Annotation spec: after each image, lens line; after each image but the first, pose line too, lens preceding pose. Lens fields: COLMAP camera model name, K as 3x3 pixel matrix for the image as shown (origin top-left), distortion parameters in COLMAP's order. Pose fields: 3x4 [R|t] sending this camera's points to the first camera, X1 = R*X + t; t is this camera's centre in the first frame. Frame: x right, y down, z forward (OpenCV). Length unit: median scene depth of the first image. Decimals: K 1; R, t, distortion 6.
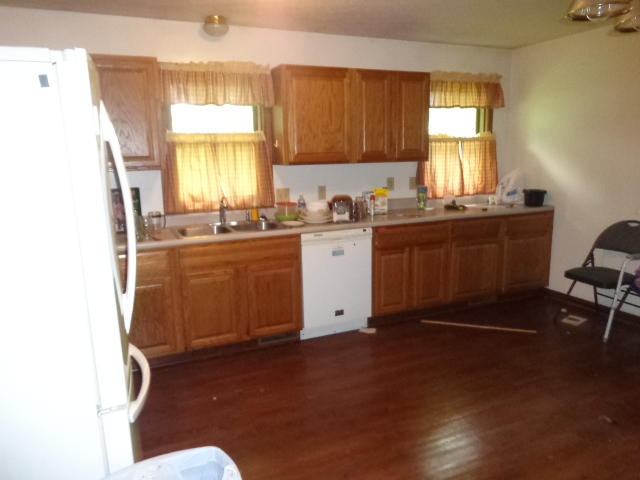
lens RADIAL K [[486.1, 0, 320.9], [0, 486.1, 235.1], [0, 0, 1]] dist [-0.007247, 0.004981]
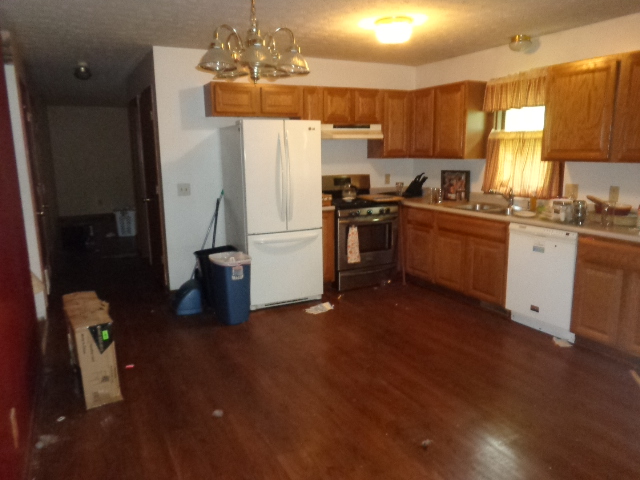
lens RADIAL K [[486.1, 0, 321.5], [0, 486.1, 243.0], [0, 0, 1]] dist [-0.007247, 0.004981]
pose [[0.064194, 0.209044, -0.975797, 0.971496], [-0.173385, 0.965278, 0.195384, -0.093424], [0.982760, 0.156646, 0.098210, 0.447441]]
